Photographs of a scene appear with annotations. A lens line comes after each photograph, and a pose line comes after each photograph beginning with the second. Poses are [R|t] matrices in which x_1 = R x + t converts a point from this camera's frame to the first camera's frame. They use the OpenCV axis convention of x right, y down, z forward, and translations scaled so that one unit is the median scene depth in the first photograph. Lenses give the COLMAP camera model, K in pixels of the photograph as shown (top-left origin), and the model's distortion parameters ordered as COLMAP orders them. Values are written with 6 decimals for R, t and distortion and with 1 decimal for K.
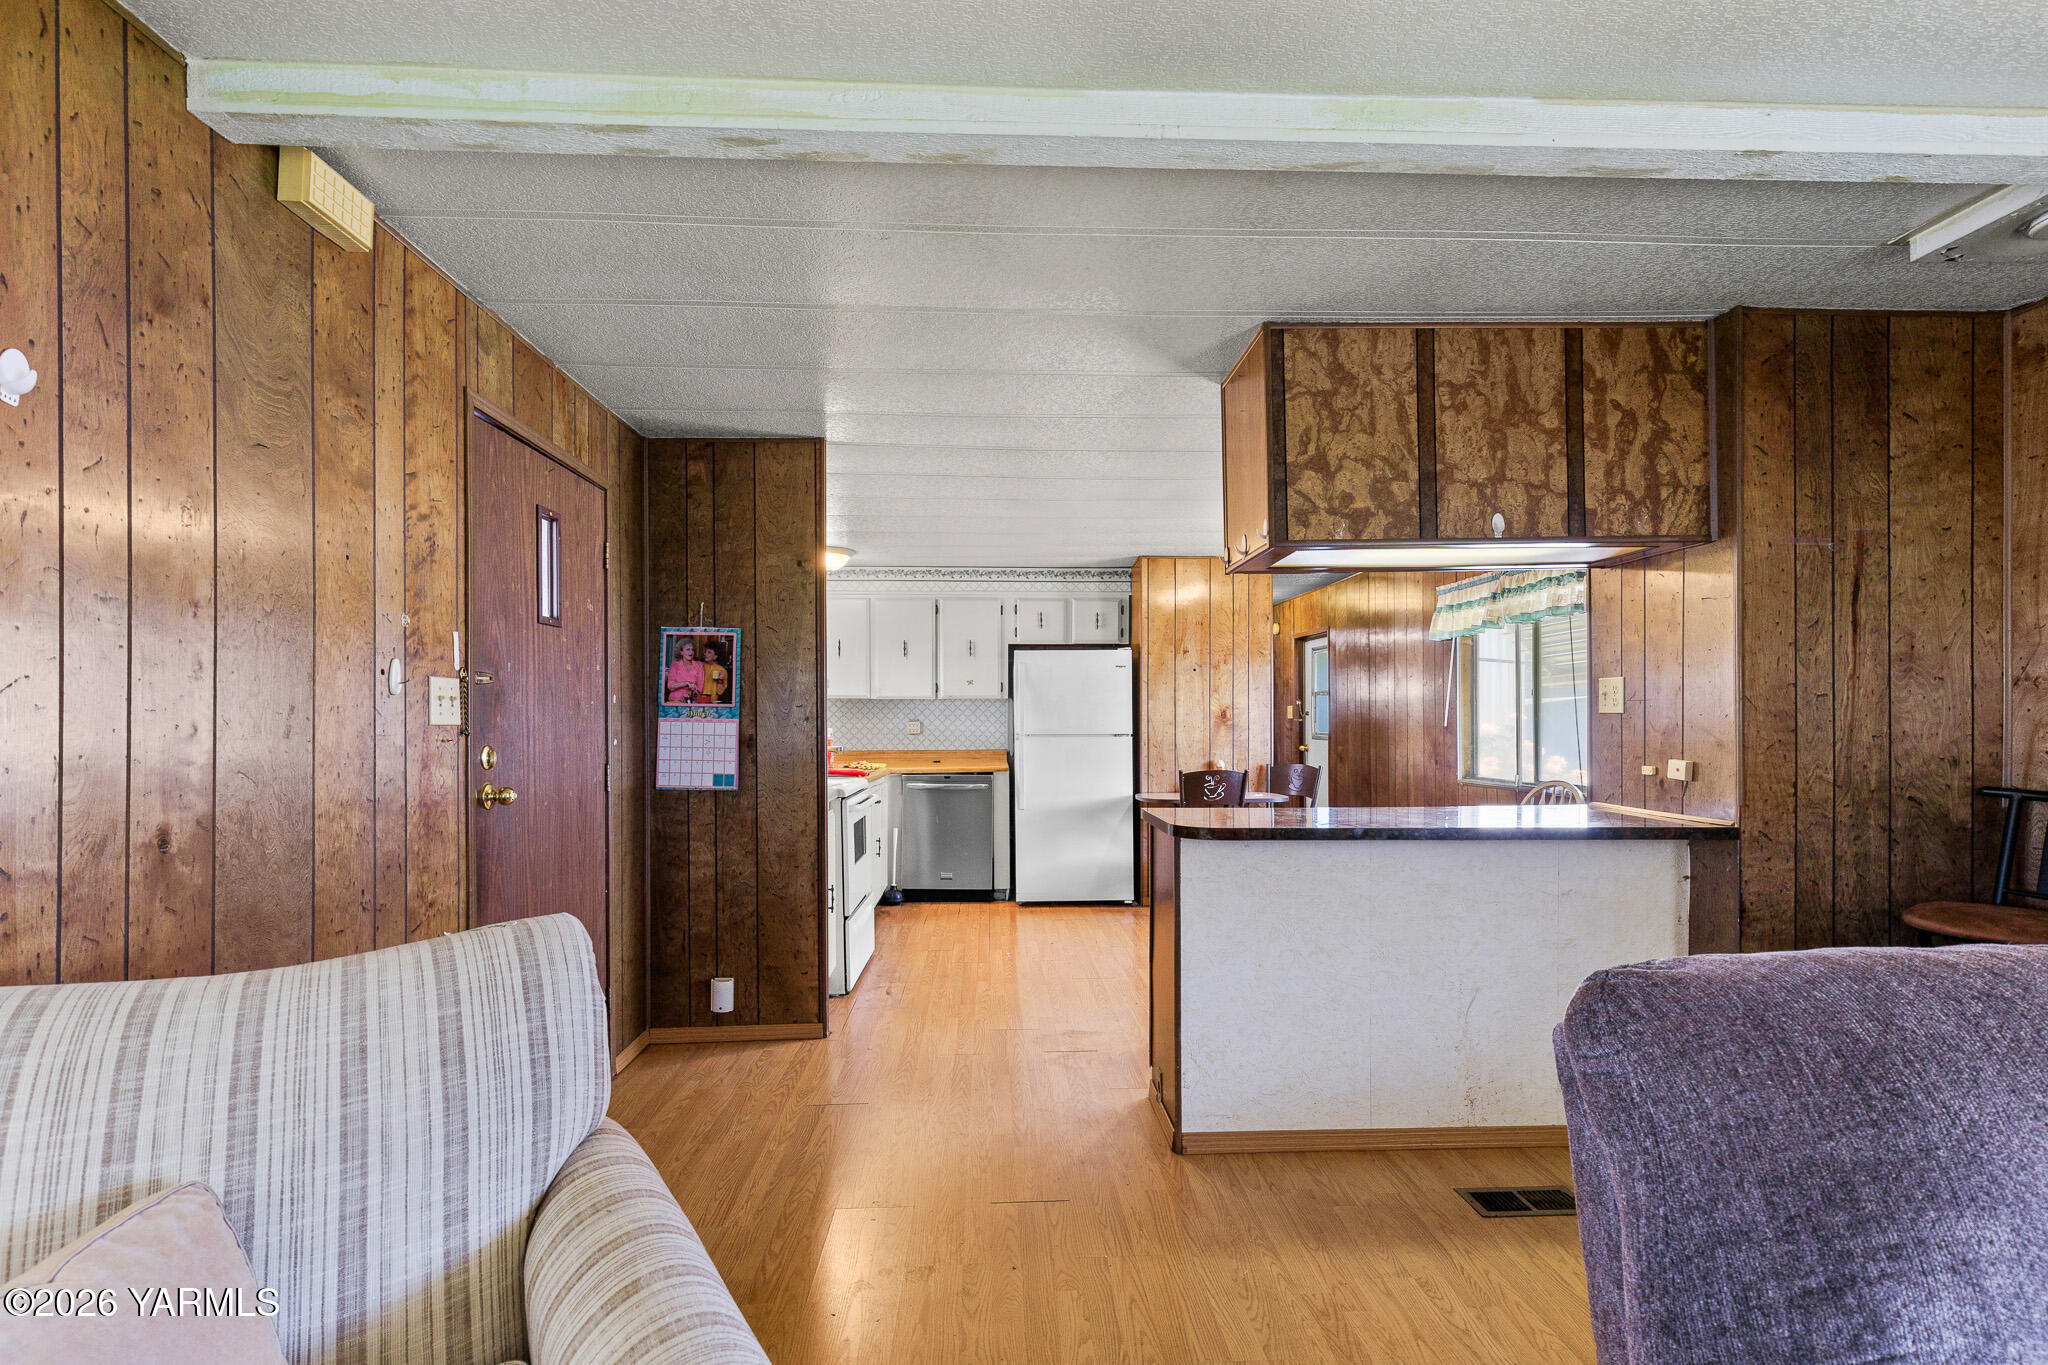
lens RADIAL K [[924.5, 0, 1024.7], [0, 924.5, 717.6], [0, 0, 1]] dist [0.005982, -0.001433]
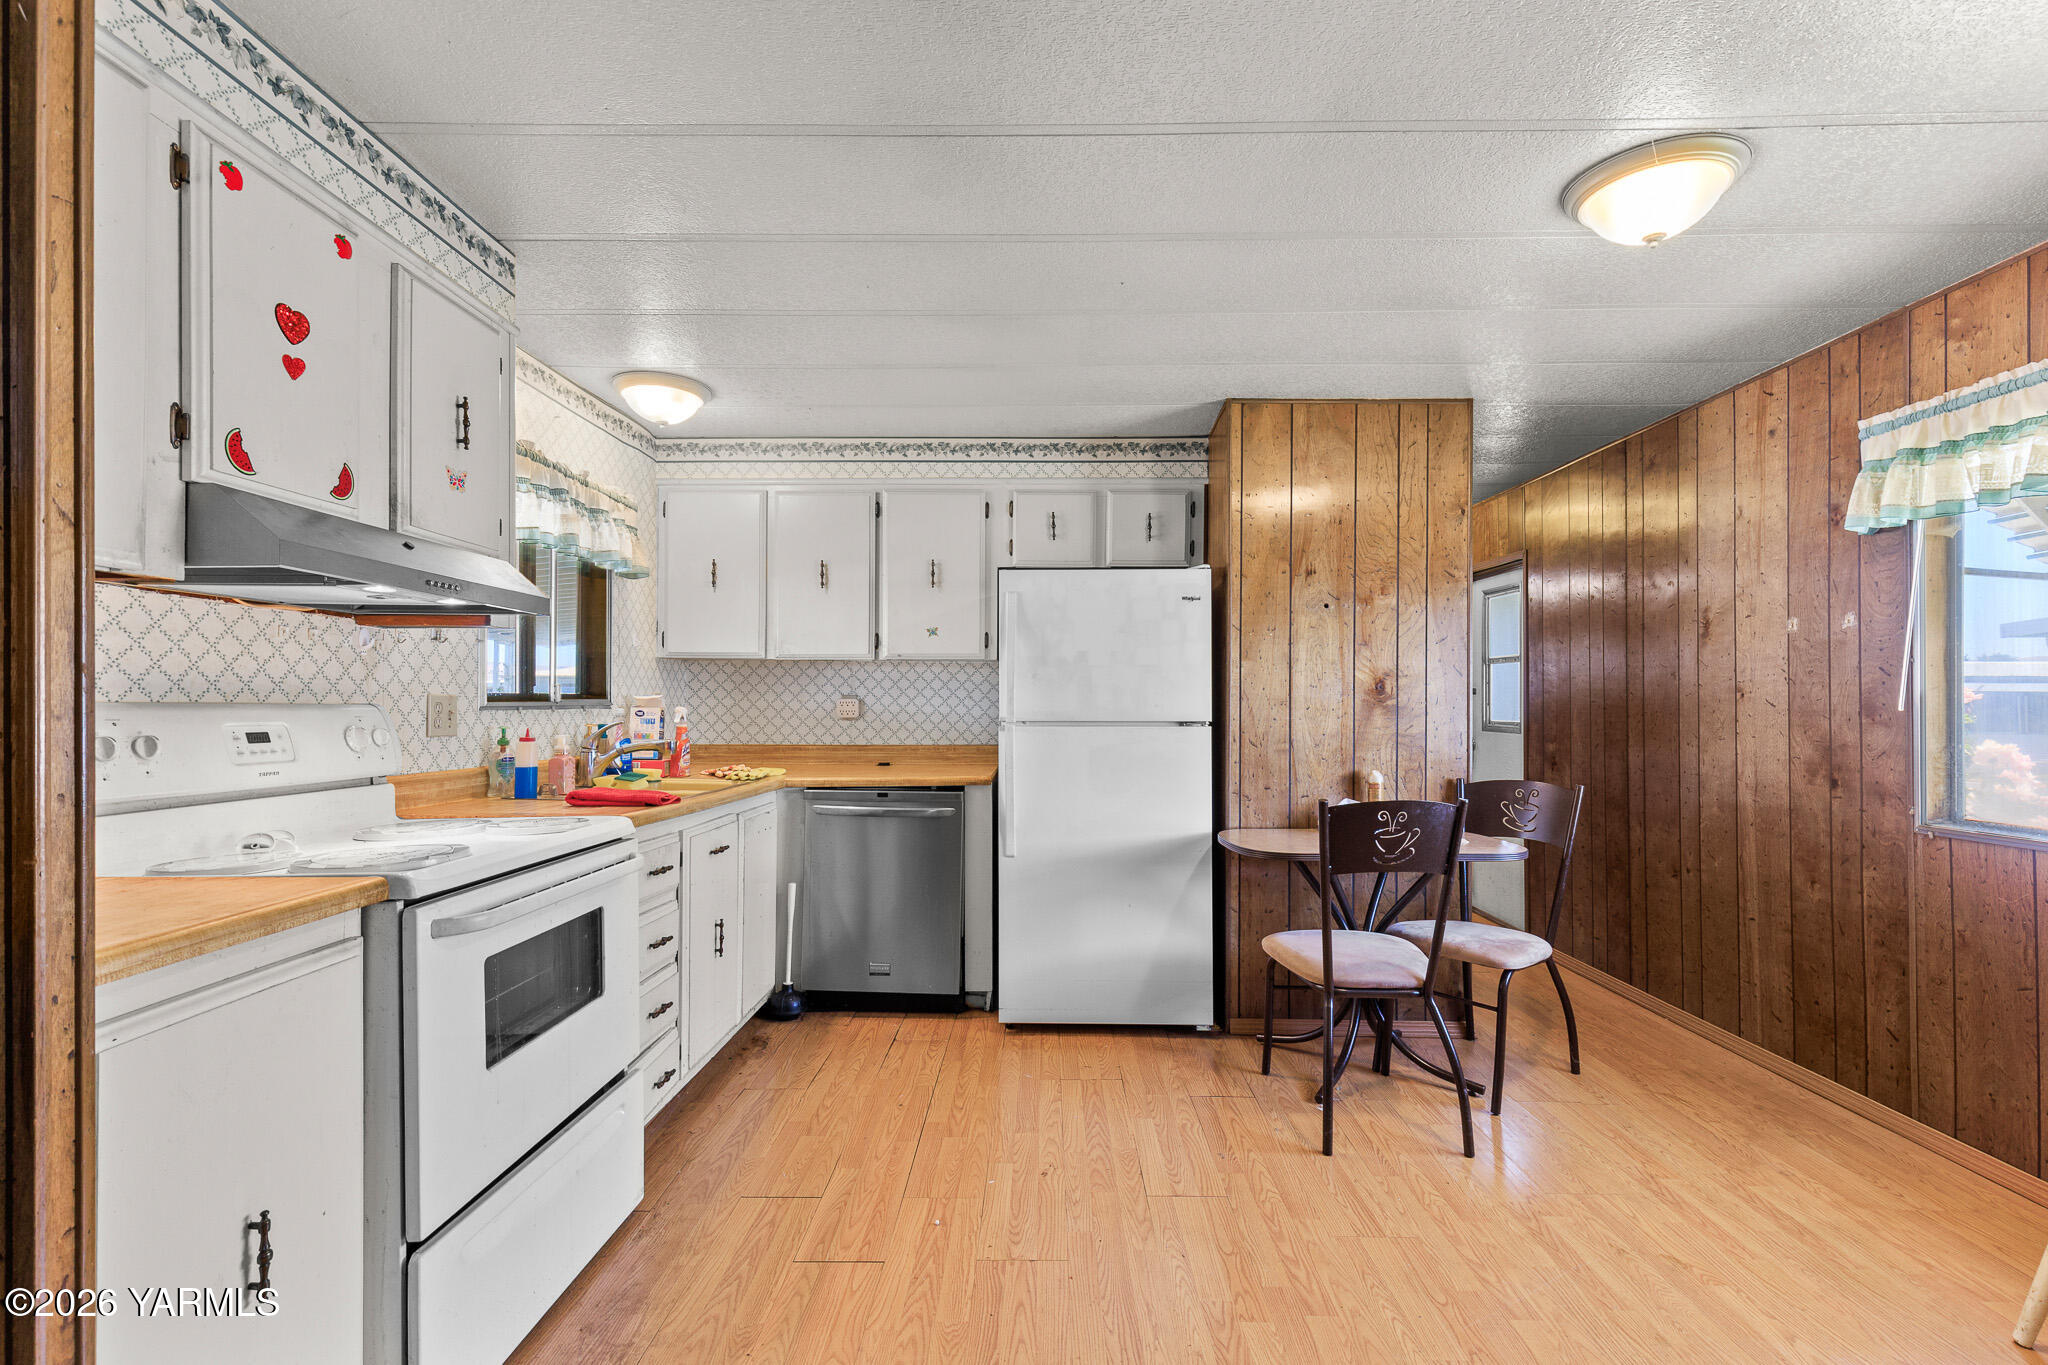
lens RADIAL K [[924.5, 0, 1038.1], [0, 924.5, 696.1], [0, 0, 1]] dist [0.005982, -0.001433]
pose [[0.998732, 0.006163, -0.049958, 0.069424], [-0.006429, 0.999966, -0.005159, 0.010397], [0.049924, 0.005474, 0.998738, 0.766751]]
